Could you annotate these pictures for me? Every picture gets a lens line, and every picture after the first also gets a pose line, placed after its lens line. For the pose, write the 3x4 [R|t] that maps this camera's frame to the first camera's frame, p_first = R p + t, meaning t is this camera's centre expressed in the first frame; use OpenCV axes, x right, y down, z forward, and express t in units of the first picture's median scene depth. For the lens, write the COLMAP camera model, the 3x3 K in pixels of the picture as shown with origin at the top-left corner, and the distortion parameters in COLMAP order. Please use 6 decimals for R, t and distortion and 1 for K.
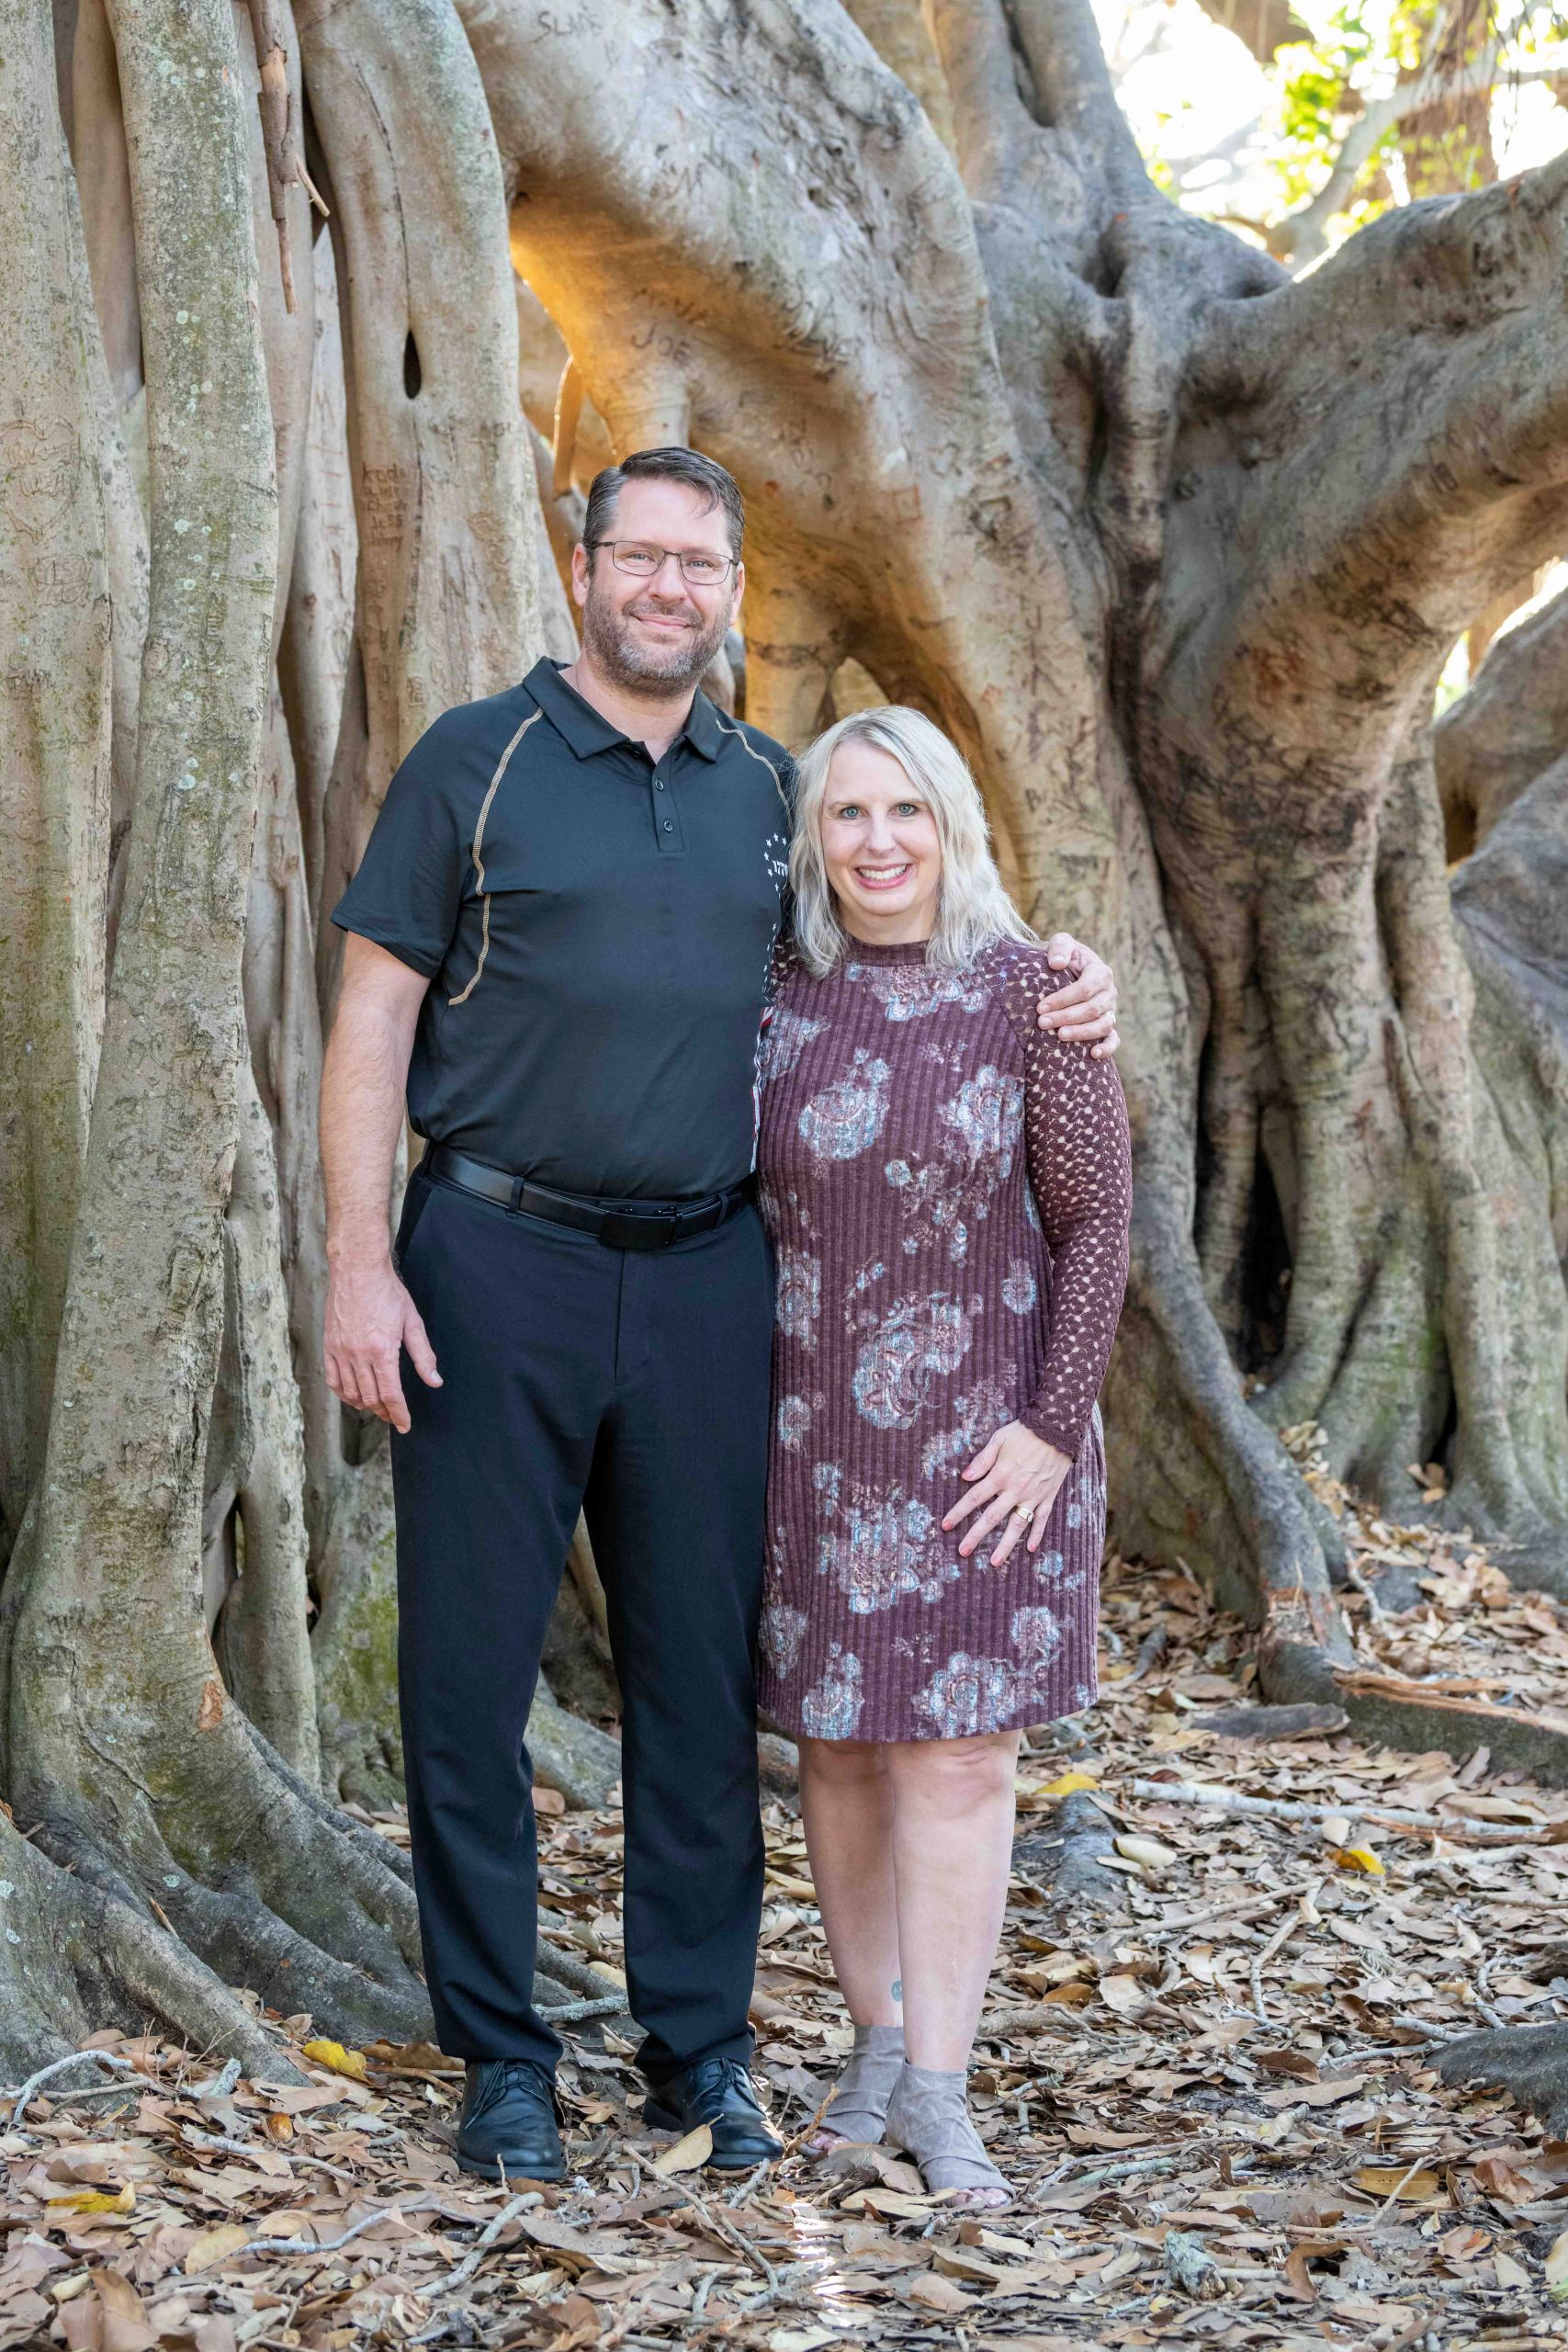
lens RADIAL K [[8586.0, 0, 771.2], [0, 8586.0, 1181.2], [0, 0, 1]] dist [0.101624, 0.000000]
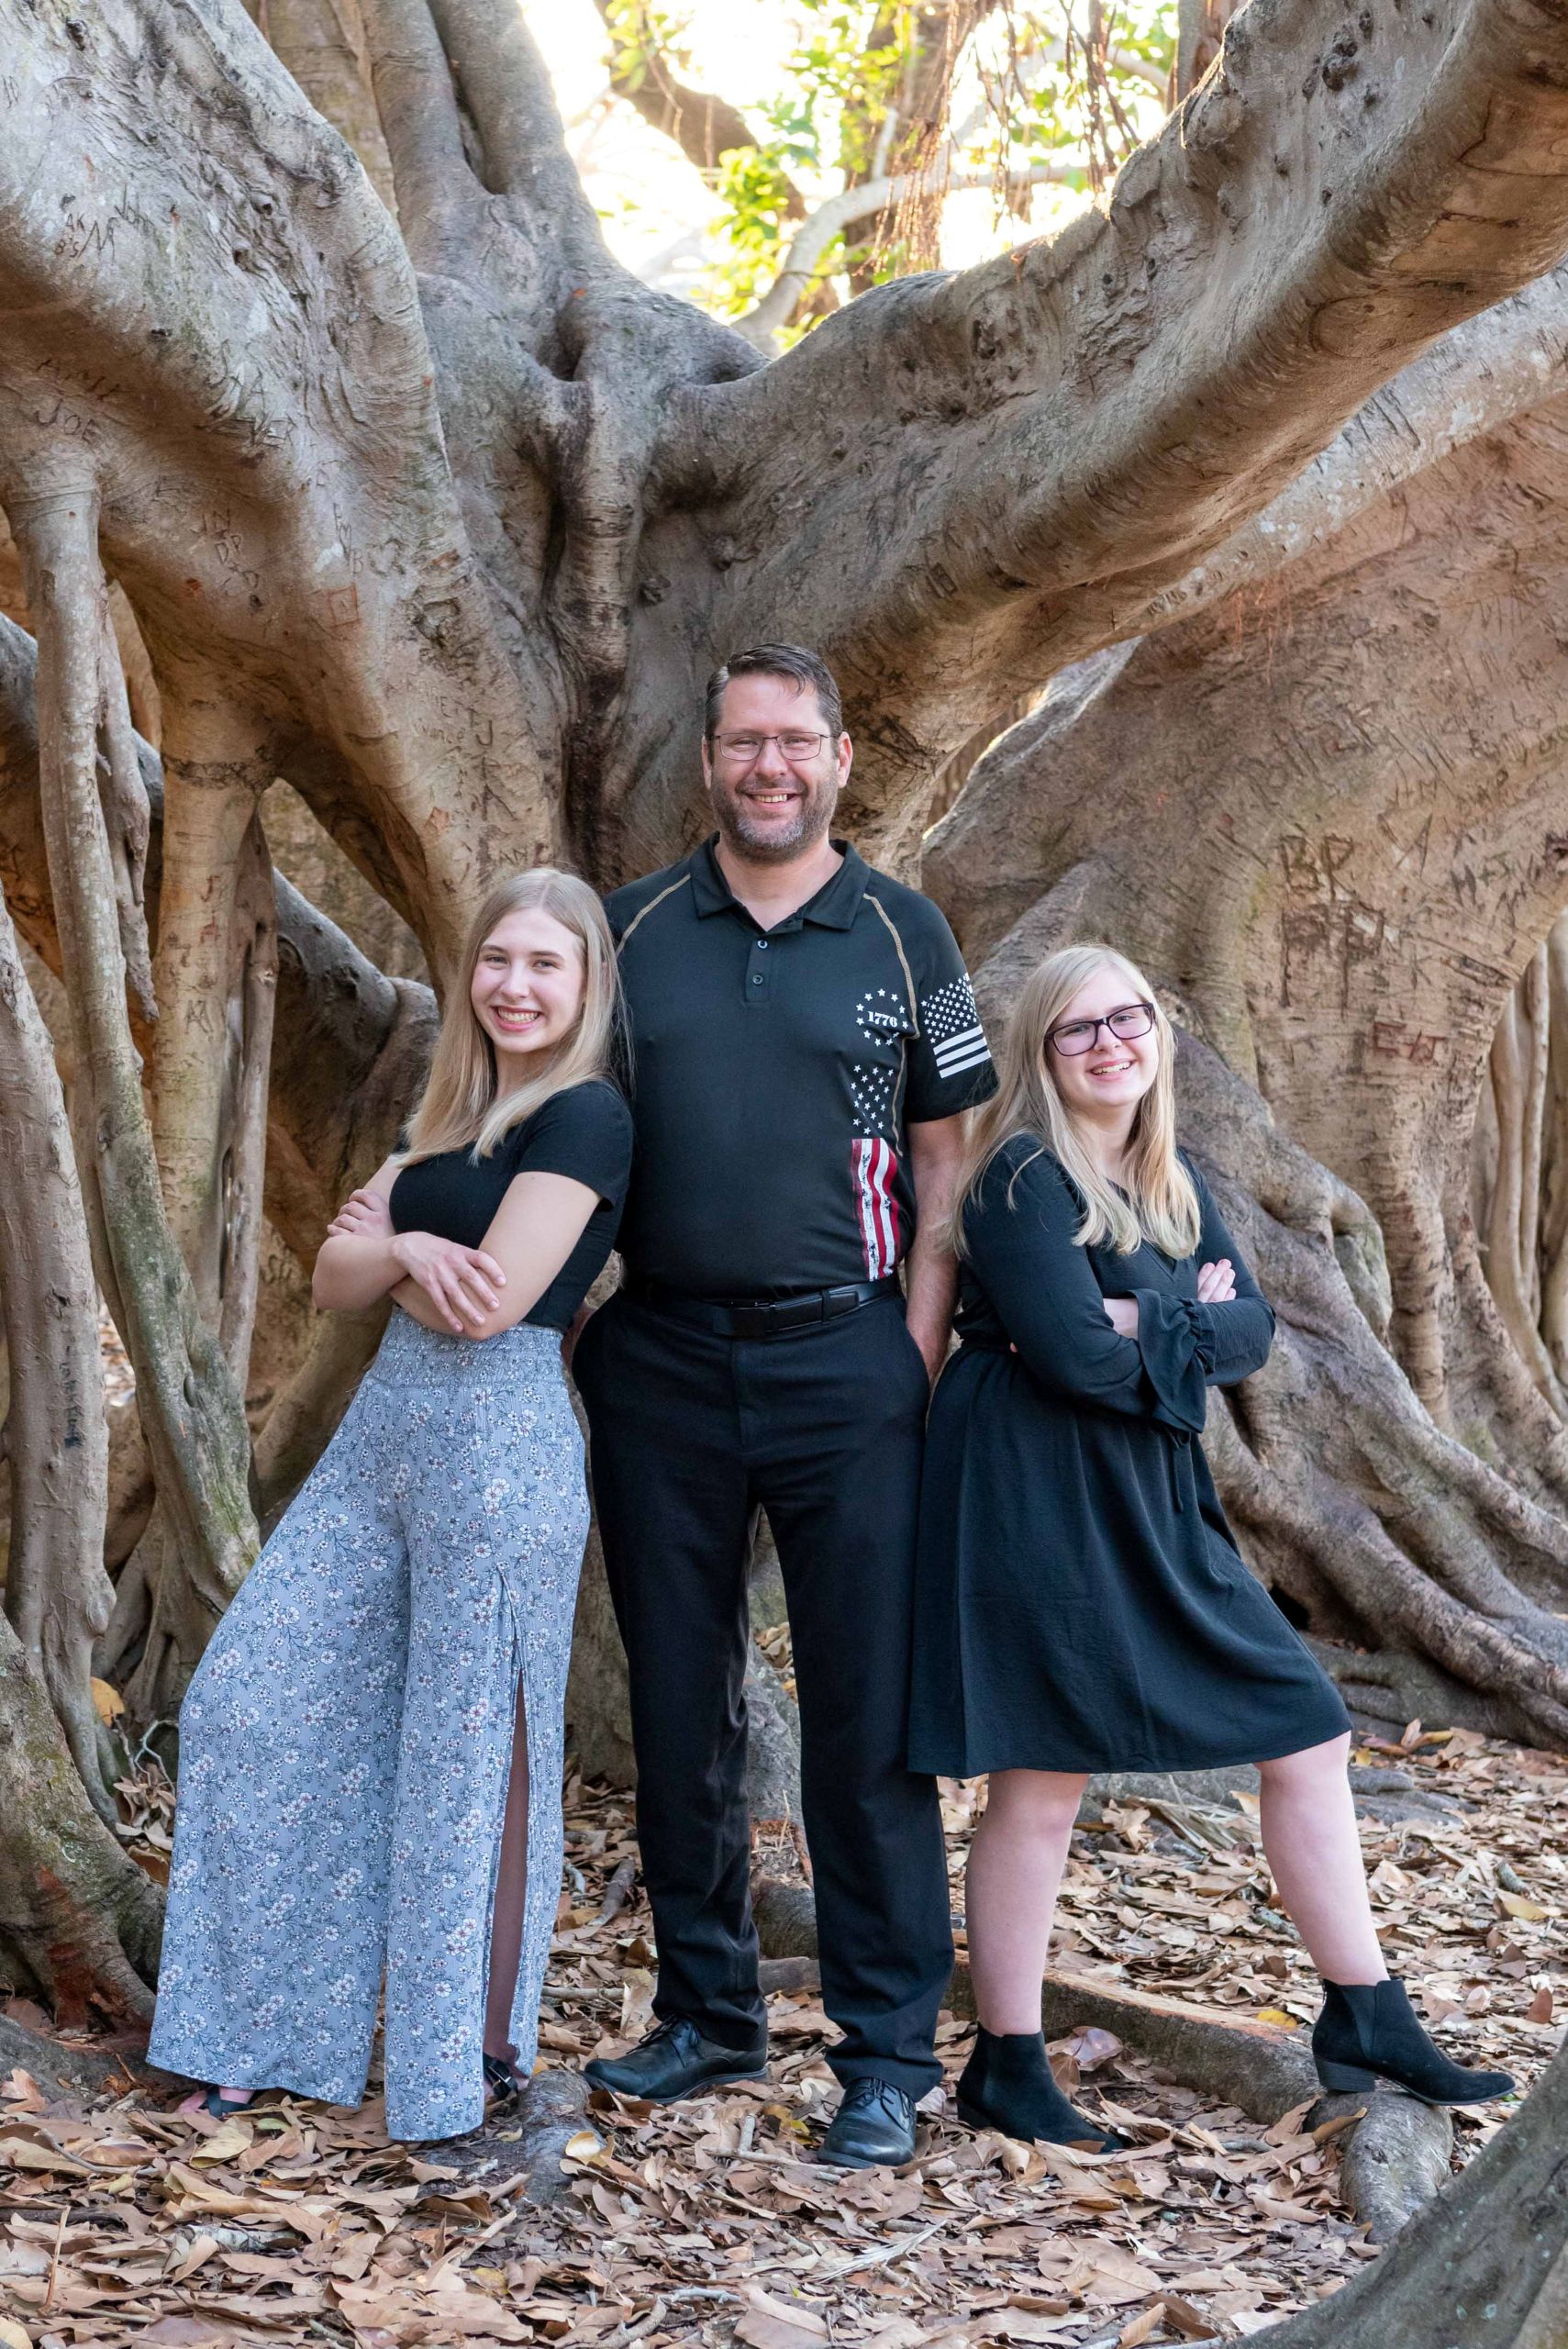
lens RADIAL K [[7547.8, 0, 783.5], [0, 7547.8, 1173.2], [0, 0, 1]] dist [0.065450, 0.000000]
pose [[0.996934, 0.000200, 0.078248, -0.000155], [0.000603, 0.999947, -0.010251, -0.011288], [-0.078246, 0.010267, 0.996881, 0.207800]]
